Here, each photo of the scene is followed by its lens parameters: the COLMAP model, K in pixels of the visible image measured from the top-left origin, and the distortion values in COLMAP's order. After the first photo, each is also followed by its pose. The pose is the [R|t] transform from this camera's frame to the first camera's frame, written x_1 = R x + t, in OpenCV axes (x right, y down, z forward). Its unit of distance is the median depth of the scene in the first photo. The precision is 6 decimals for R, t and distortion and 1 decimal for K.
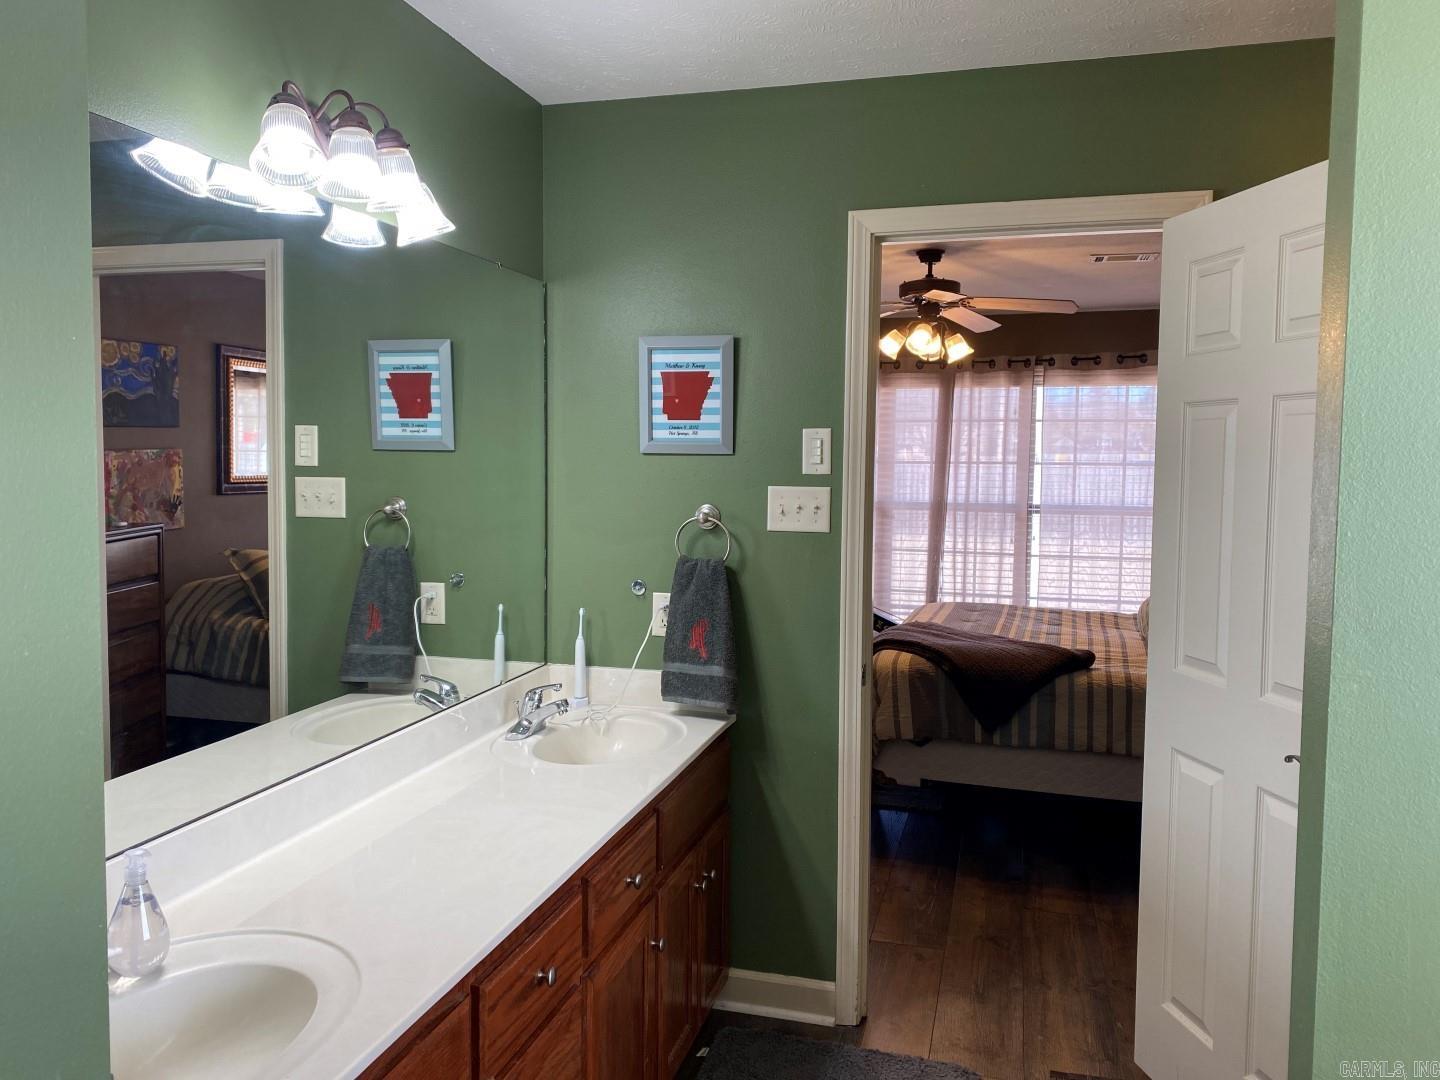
lens RADIAL K [[1080.9, 0, 718.3], [0, 1080.9, 534.9], [0, 0, 1]] dist [0.040058, -0.043482]
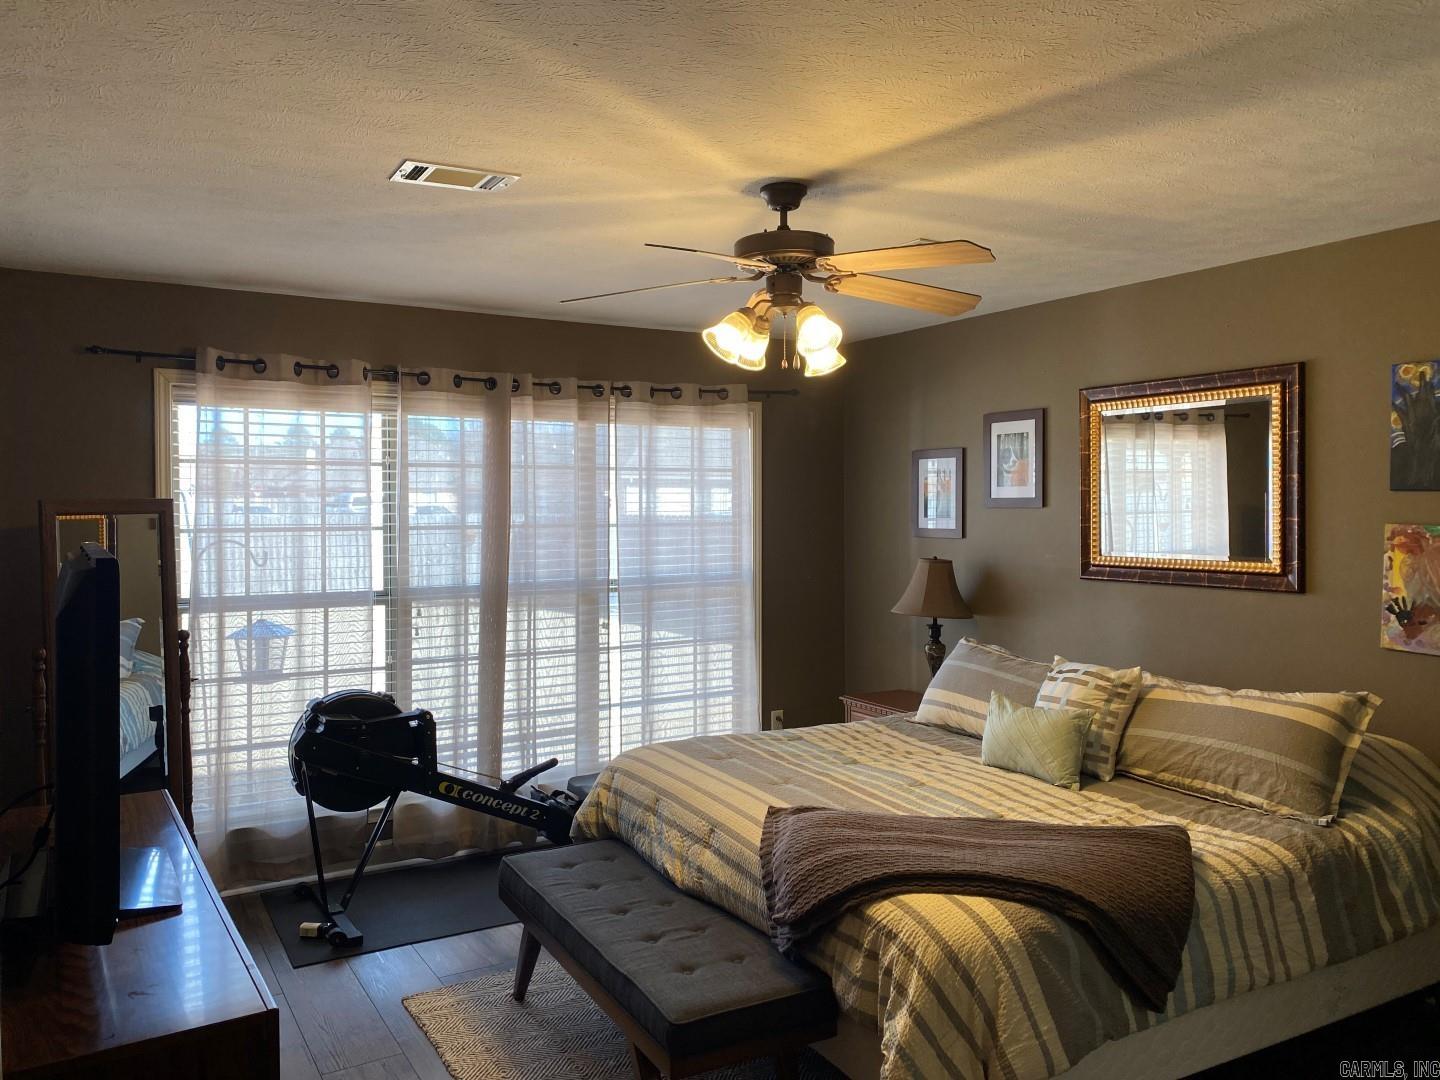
lens RADIAL K [[1080.9, 0, 719.0], [0, 1080.9, 539.9], [0, 0, 1]] dist [0.040058, -0.043482]
pose [[0.708126, -0.032494, 0.705338, -0.182453], [0.058123, 0.998233, -0.012365, -0.042490], [-0.703690, 0.049752, 0.708763, 0.424310]]
